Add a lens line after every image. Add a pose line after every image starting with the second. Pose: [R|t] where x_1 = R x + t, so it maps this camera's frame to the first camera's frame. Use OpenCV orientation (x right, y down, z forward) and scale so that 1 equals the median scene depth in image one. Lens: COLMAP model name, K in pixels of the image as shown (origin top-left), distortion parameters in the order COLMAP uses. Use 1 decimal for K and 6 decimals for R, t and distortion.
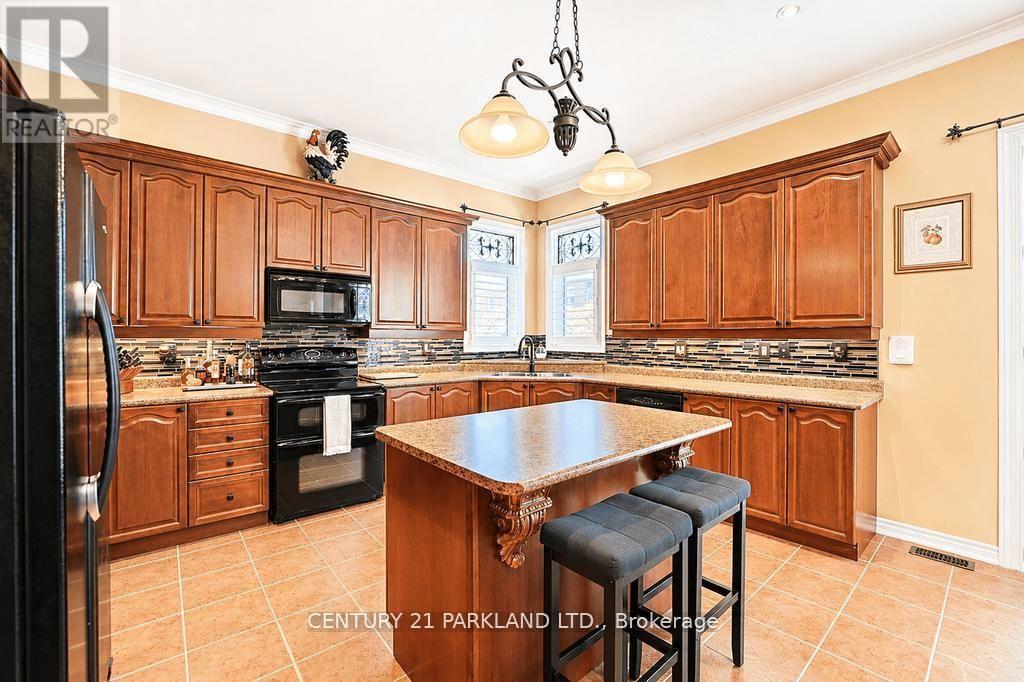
lens RADIAL K [[449.3, 0, 512.0], [0, 449.3, 341.0], [0, 0, 1]] dist [-0.045428, 0.011571]
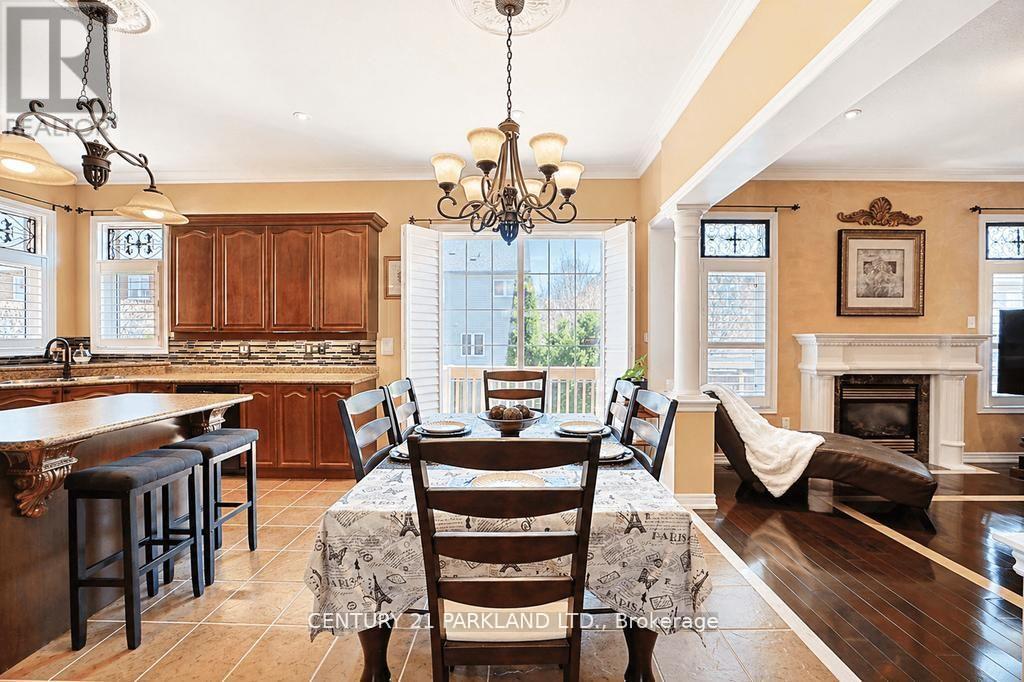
lens RADIAL K [[427.9, 0, 512.9], [0, 427.9, 343.4], [0, 0, 1]] dist [-0.031195, 0.009068]
pose [[0.658677, -0.010334, 0.752354, 0.003564], [0.007011, 0.999947, 0.007597, 0.000221], [-0.752393, 0.000271, 0.658715, -0.280540]]
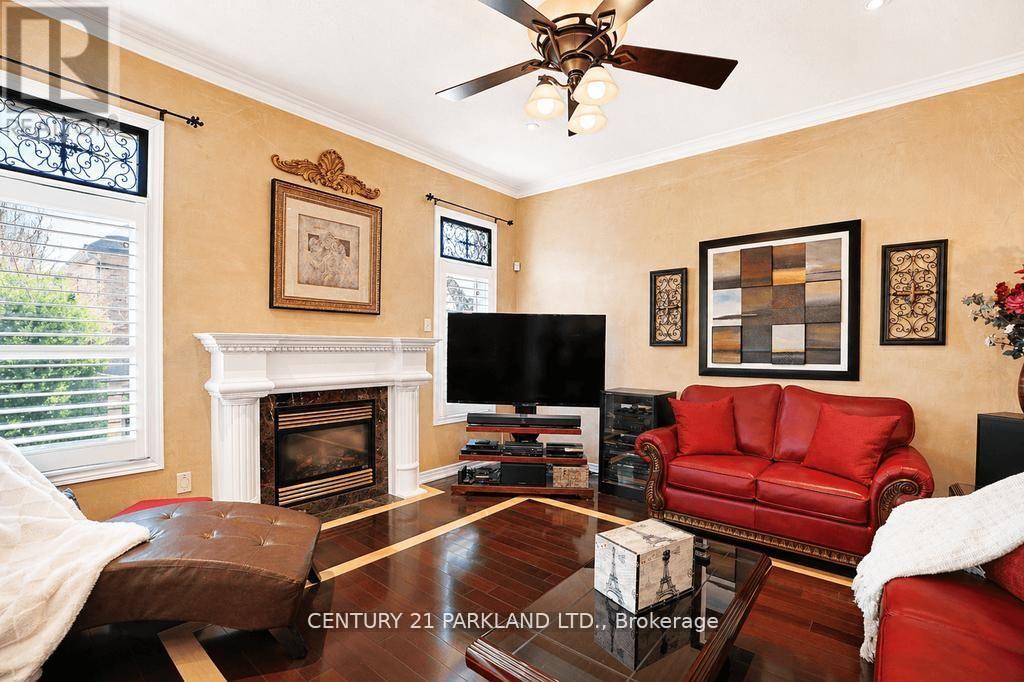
lens RADIAL K [[478.5, 0, 517.9], [0, 478.5, 357.3], [0, 0, 1]] dist [-0.001249, -0.000082]
pose [[-0.176529, -0.030918, 0.983810, 0.503034], [-0.005991, 0.999522, 0.030337, 0.001979], [-0.984277, -0.000539, -0.176630, -0.481776]]
